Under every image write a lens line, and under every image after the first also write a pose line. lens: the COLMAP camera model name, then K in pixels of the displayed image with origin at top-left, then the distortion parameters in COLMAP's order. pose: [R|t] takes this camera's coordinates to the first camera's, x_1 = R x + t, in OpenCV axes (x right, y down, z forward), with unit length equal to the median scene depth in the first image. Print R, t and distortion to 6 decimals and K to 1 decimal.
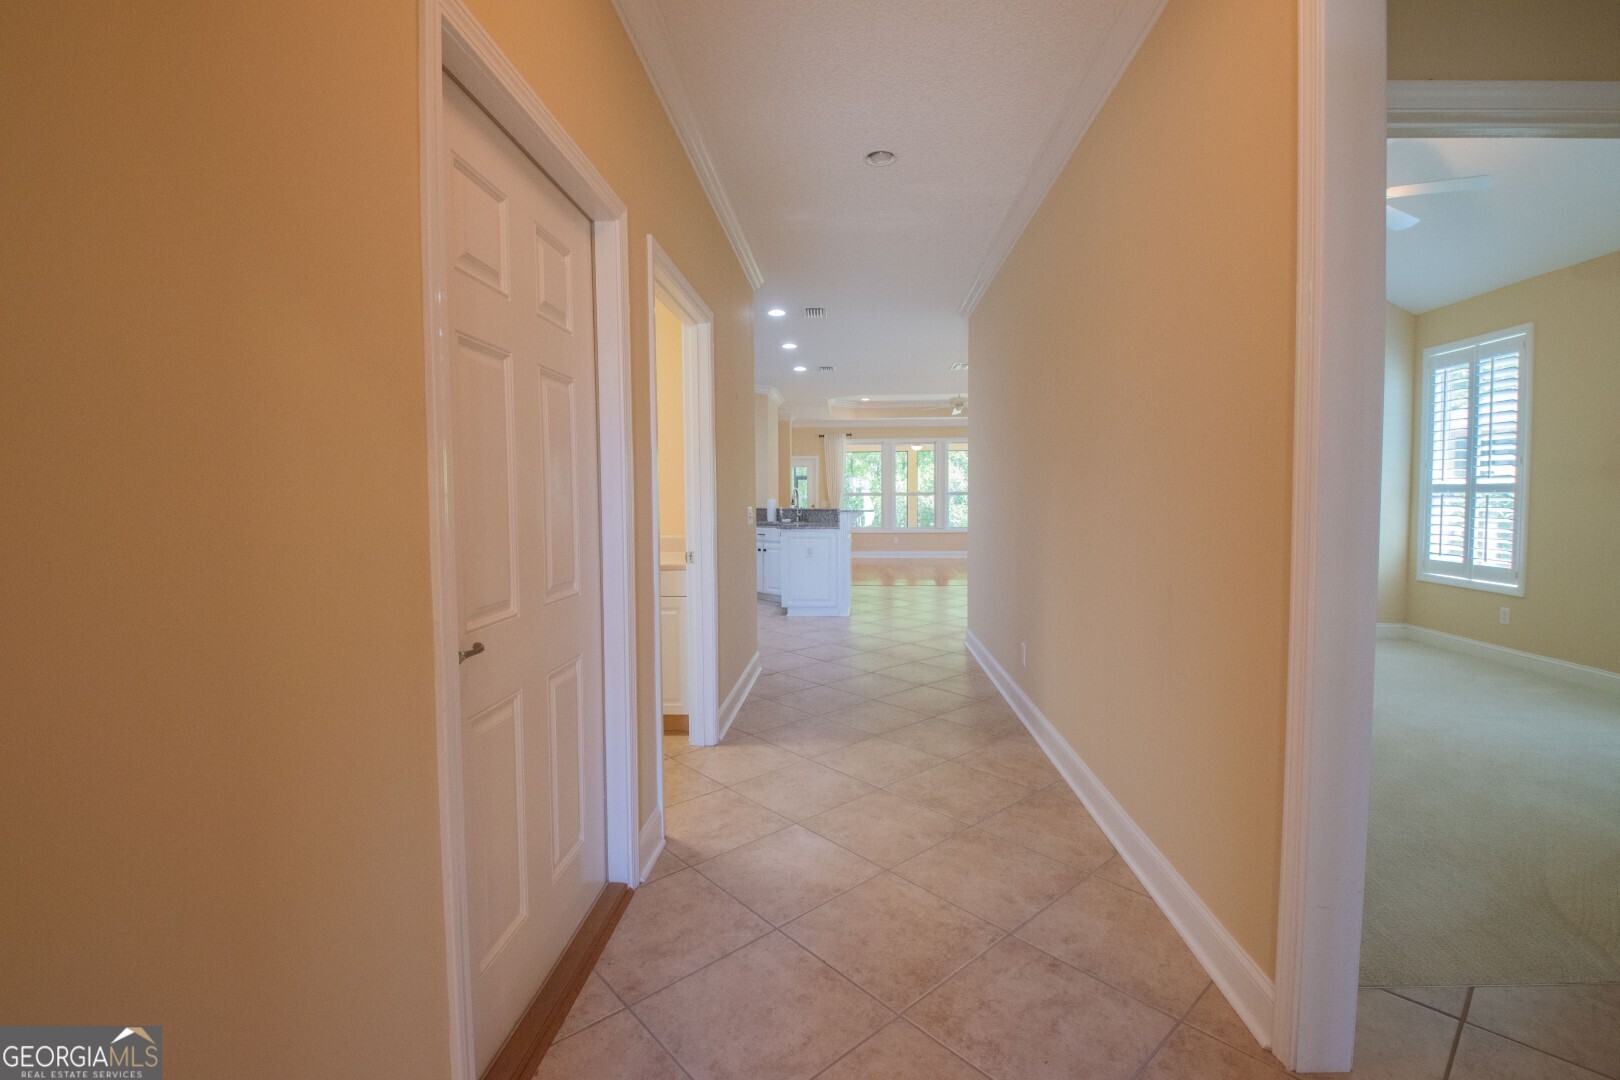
lens RADIAL K [[729.4, 0, 818.8], [0, 729.4, 533.8], [0, 0, 1]] dist [0.001772, -0.013080]
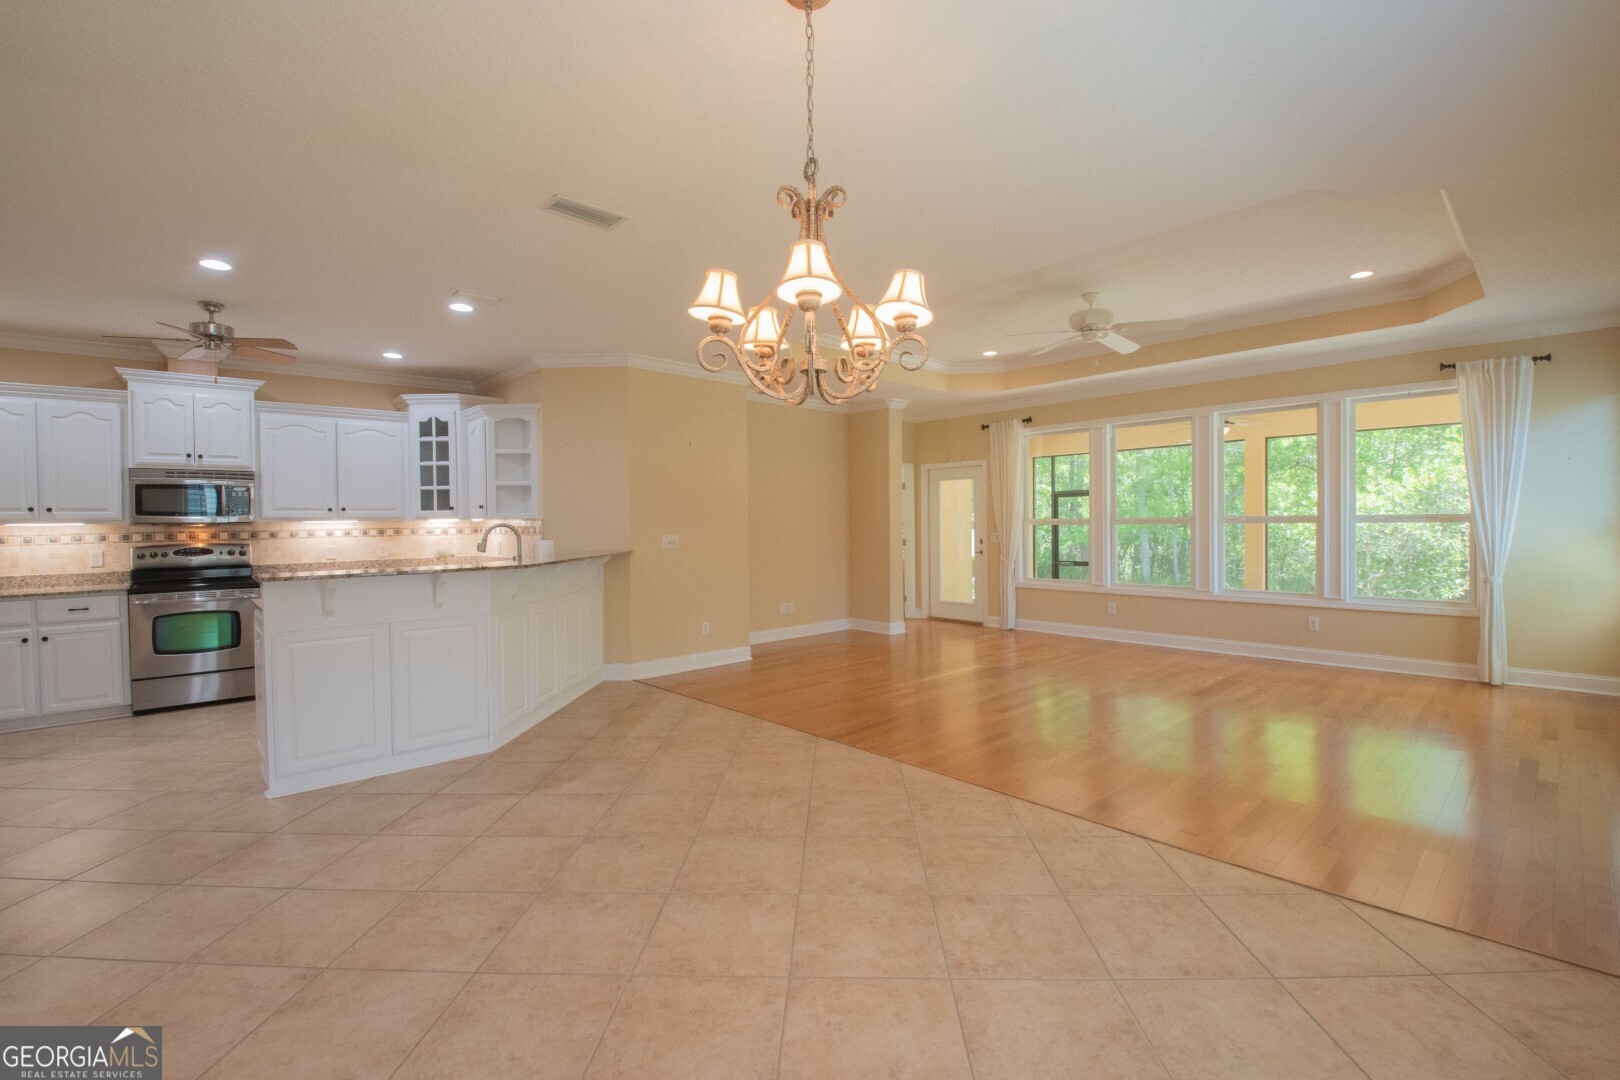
lens RADIAL K [[729.4, 0, 818.8], [0, 729.4, 533.8], [0, 0, 1]] dist [0.001772, -0.013080]
pose [[0.712191, 0.004855, -0.701969, 0.559590], [-0.022897, 0.999605, -0.016316, -0.053607], [0.701612, 0.027693, 0.712021, 0.795471]]
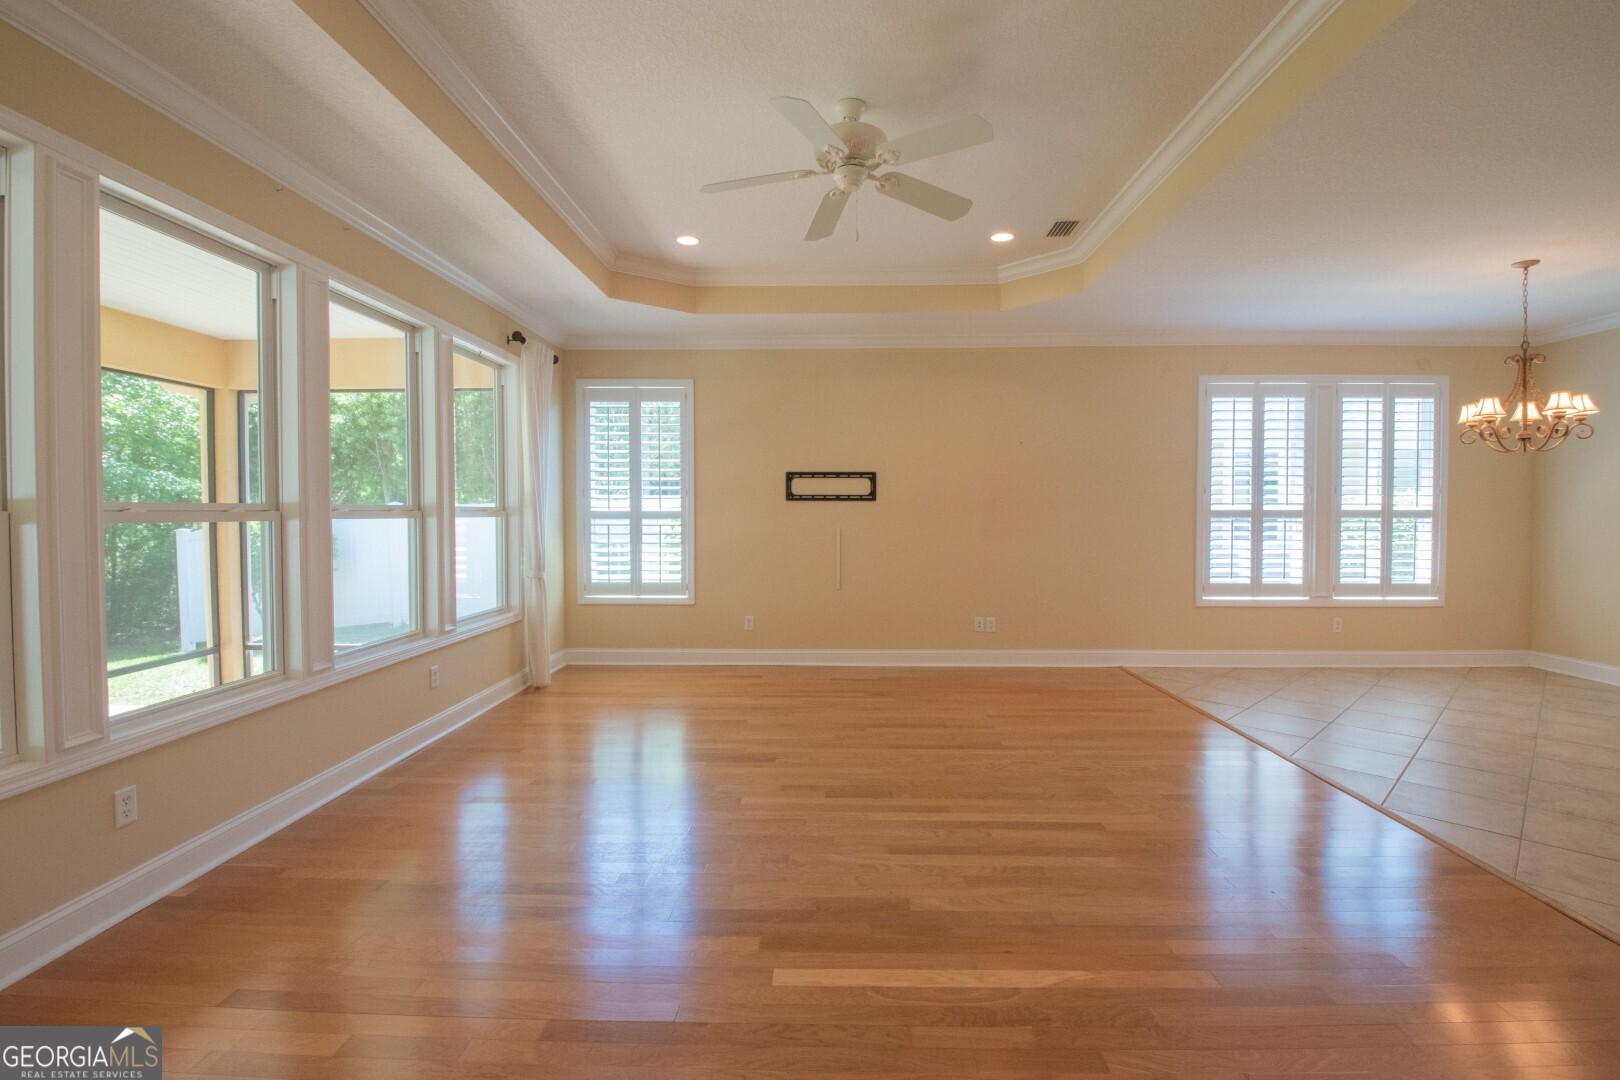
lens RADIAL K [[550.1, 0, 816.0], [0, 550.1, 531.9], [0, 0, 1]] dist [-0.021007, -0.000085]
pose [[-0.027948, -0.018922, 0.999430, 0.102067], [0.052111, 0.998434, 0.020360, -0.083486], [-0.998250, 0.052651, -0.026918, 1.616312]]
